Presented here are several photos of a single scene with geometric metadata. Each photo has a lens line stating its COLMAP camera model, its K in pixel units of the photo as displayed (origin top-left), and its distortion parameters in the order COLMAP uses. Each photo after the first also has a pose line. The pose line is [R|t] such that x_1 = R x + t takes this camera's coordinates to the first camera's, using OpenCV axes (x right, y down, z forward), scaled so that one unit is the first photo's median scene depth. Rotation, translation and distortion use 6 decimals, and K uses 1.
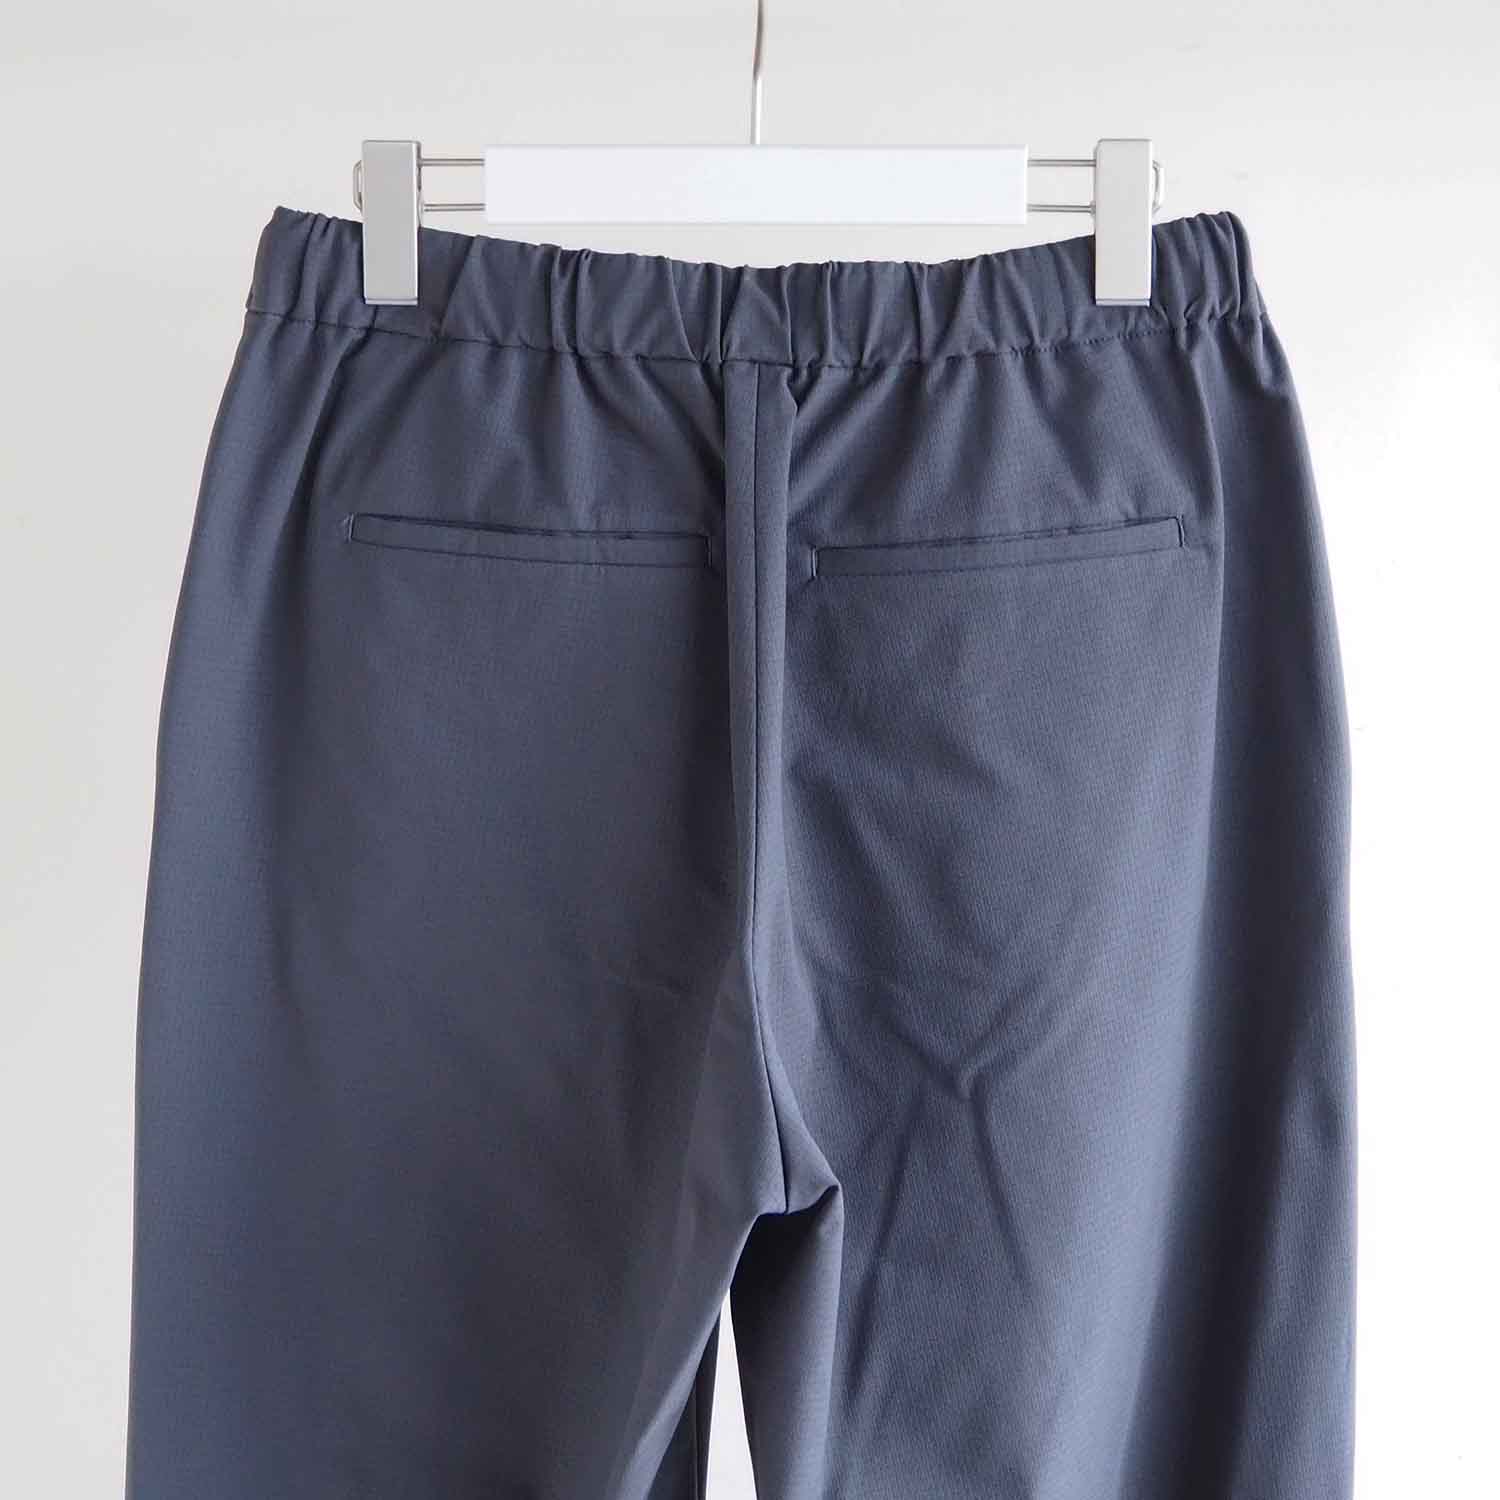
lens RADIAL K [[2791.1, 0, 762.2], [0, 2791.1, 762.1], [0, 0, 1]] dist [-0.027941, 0.000000]
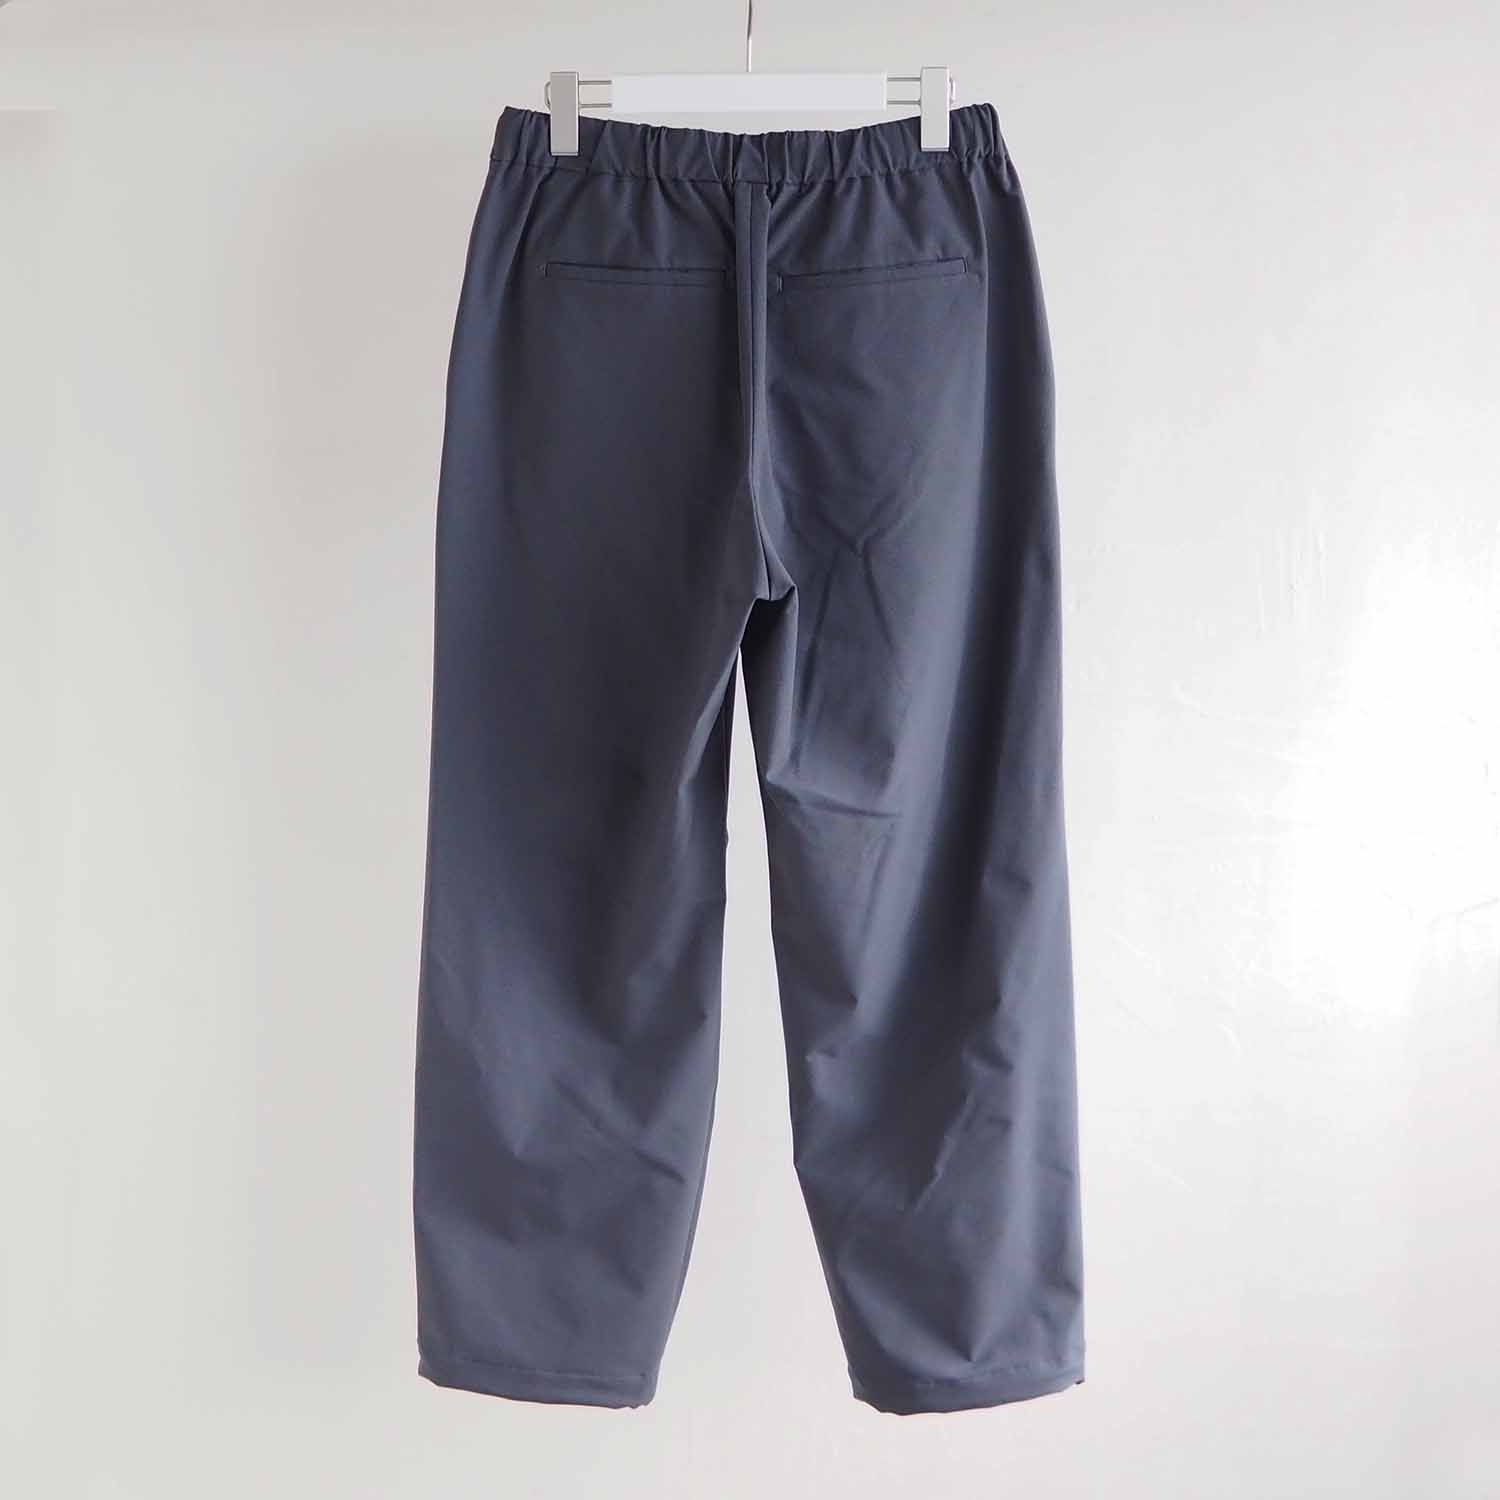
lens RADIAL K [[2791.1, 0, 736.2], [0, 2791.1, 745.1], [0, 0, 1]] dist [-0.027941, 0.000000]
pose [[0.999934, -0.010091, -0.005491, -0.005414], [0.010202, 0.999737, 0.020548, 0.215605], [0.005282, -0.020603, 0.999774, -0.988121]]
